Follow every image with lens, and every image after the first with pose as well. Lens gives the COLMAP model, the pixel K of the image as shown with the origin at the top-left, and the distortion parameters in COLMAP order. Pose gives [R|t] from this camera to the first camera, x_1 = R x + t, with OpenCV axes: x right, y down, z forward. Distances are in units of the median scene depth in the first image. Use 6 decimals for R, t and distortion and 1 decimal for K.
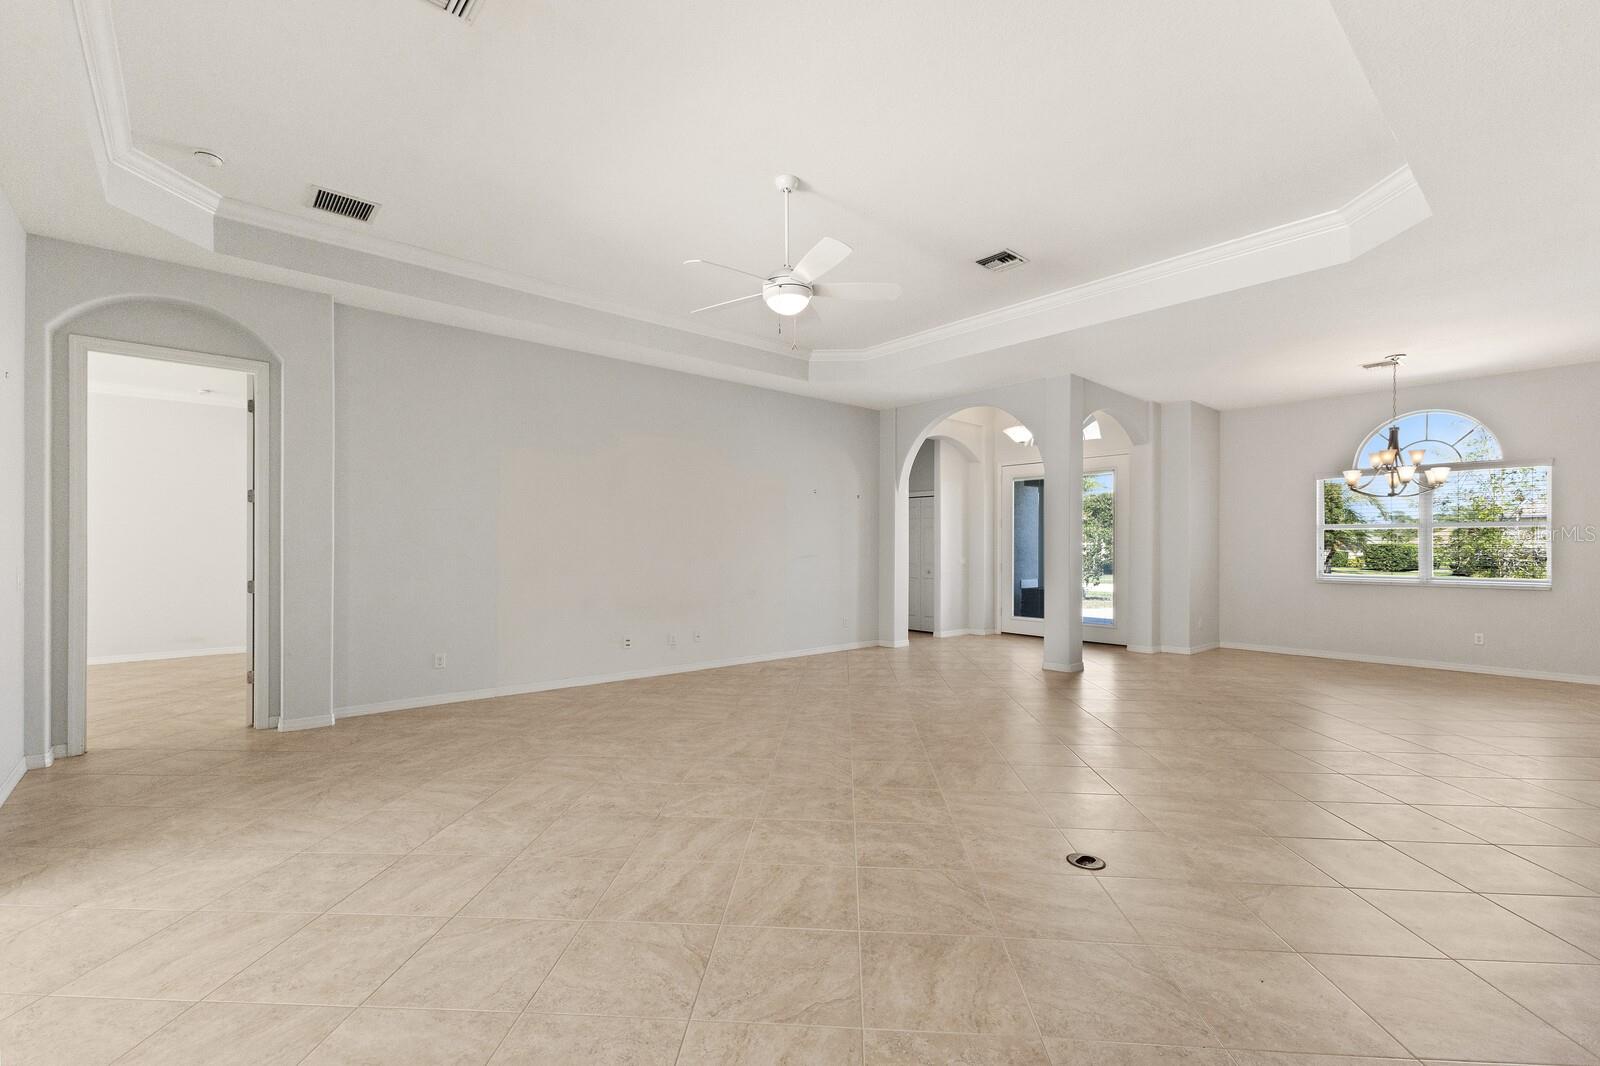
lens RADIAL K [[693.3, 0, 793.9], [0, 693.3, 534.8], [0, 0, 1]] dist [0.020472, -0.004069]
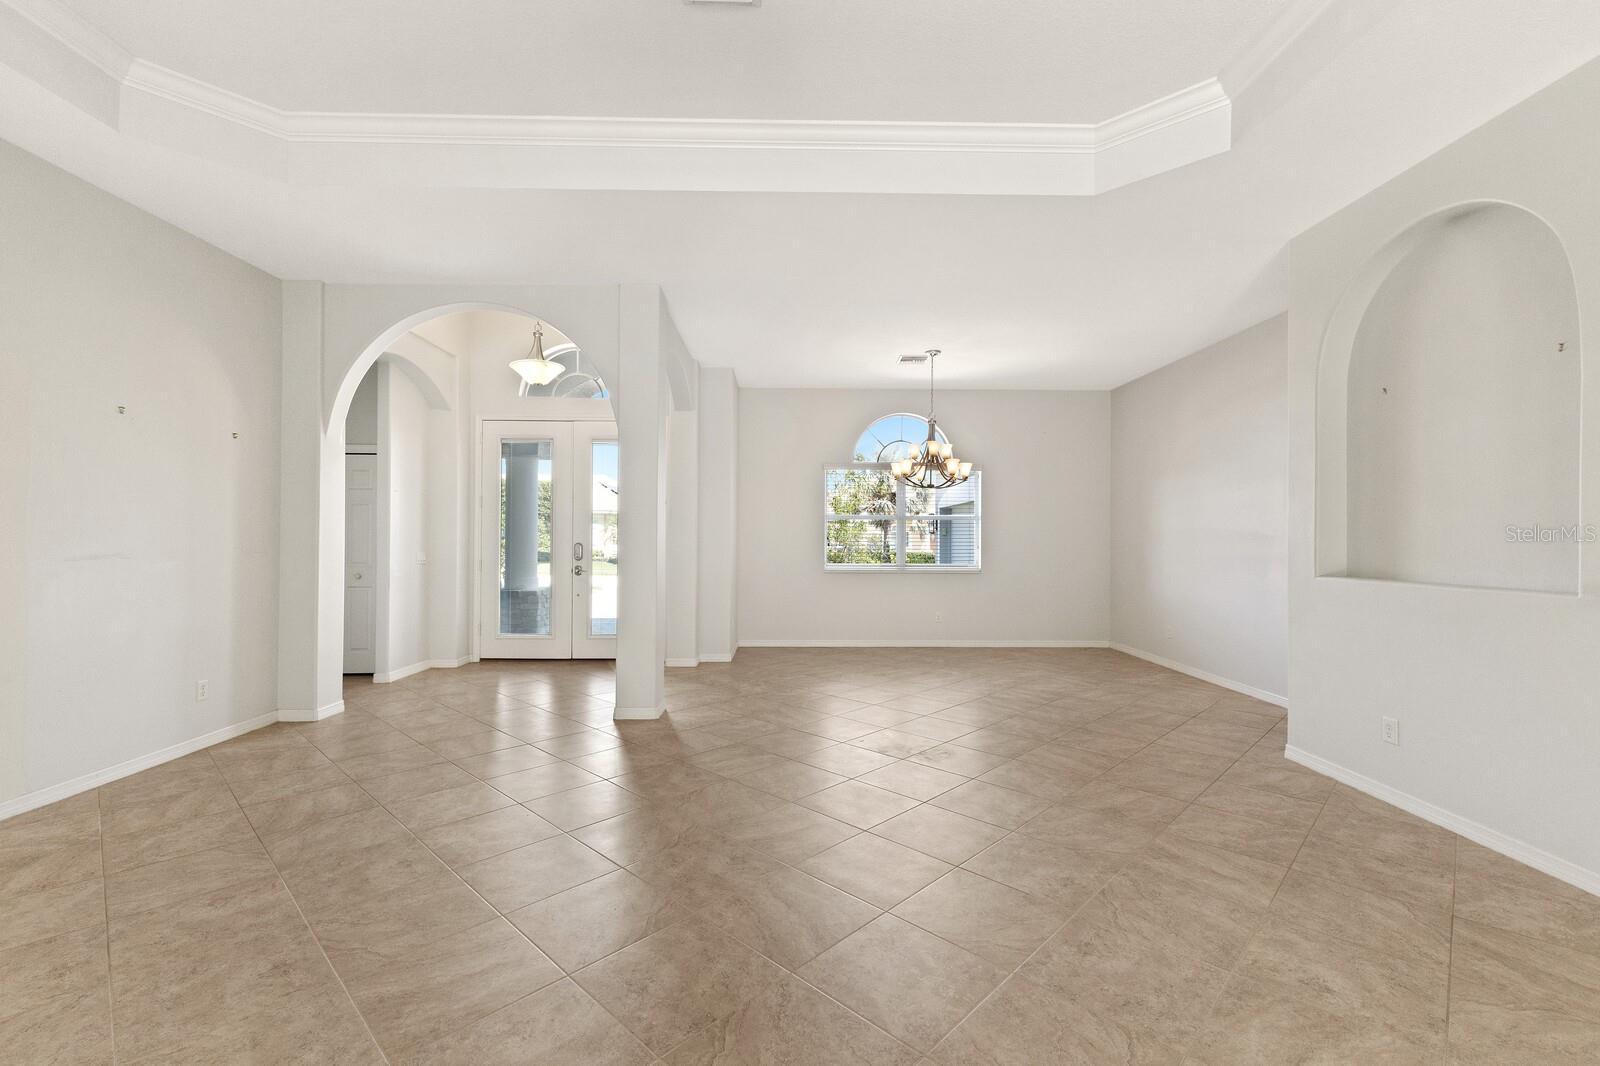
lens RADIAL K [[693.3, 0, 801.8], [0, 693.3, 532.3], [0, 0, 1]] dist [0.020472, -0.004069]
pose [[0.647191, 0.005406, 0.762309, -0.028508], [-0.017226, 0.999823, 0.007534, 0.004018], [-0.762134, -0.018008, 0.647169, 0.350580]]
